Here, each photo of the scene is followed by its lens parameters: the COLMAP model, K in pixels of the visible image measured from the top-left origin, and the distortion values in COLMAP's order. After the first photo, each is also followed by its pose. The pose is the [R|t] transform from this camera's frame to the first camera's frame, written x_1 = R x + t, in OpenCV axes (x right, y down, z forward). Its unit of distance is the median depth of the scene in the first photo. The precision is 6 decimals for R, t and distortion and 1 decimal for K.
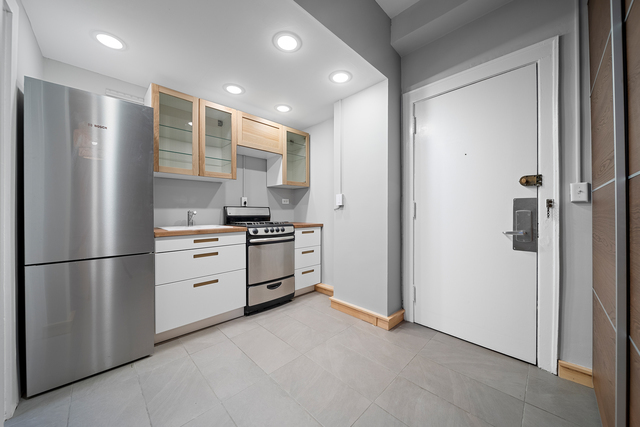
lens RADIAL K [[228.4, 0, 320.4], [0, 228.4, 212.2], [0, 0, 1]] dist [-0.002704, -0.000518]
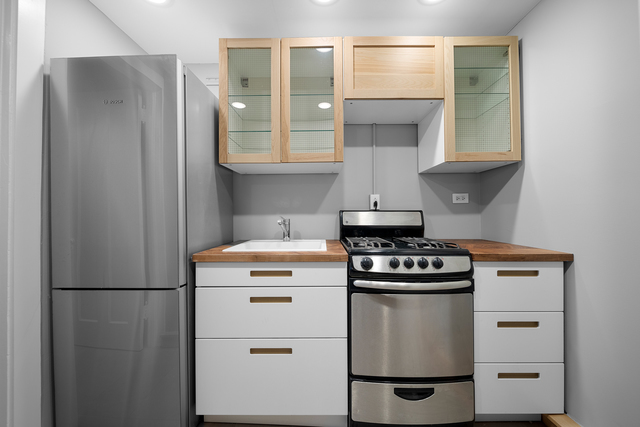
lens RADIAL K [[228.4, 0, 320.4], [0, 228.4, 212.2], [0, 0, 1]] dist [-0.002704, -0.000518]
pose [[0.706897, -0.012455, -0.707207, -0.017354], [0.002800, 0.999886, -0.014811, -0.012215], [0.707311, 0.008490, 0.706851, 0.525422]]
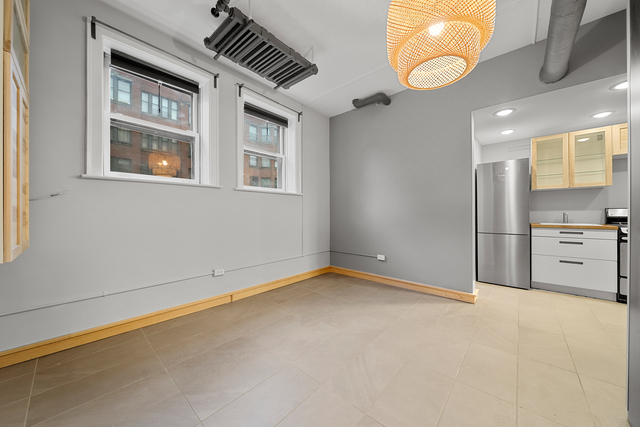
lens RADIAL K [[228.4, 0, 320.4], [0, 228.4, 212.2], [0, 0, 1]] dist [-0.002704, -0.000518]
pose [[0.056138, -0.002333, -0.998420, 0.645680], [-0.003891, 0.999989, -0.002555, 0.002899], [0.998415, 0.004028, 0.056129, -0.505977]]
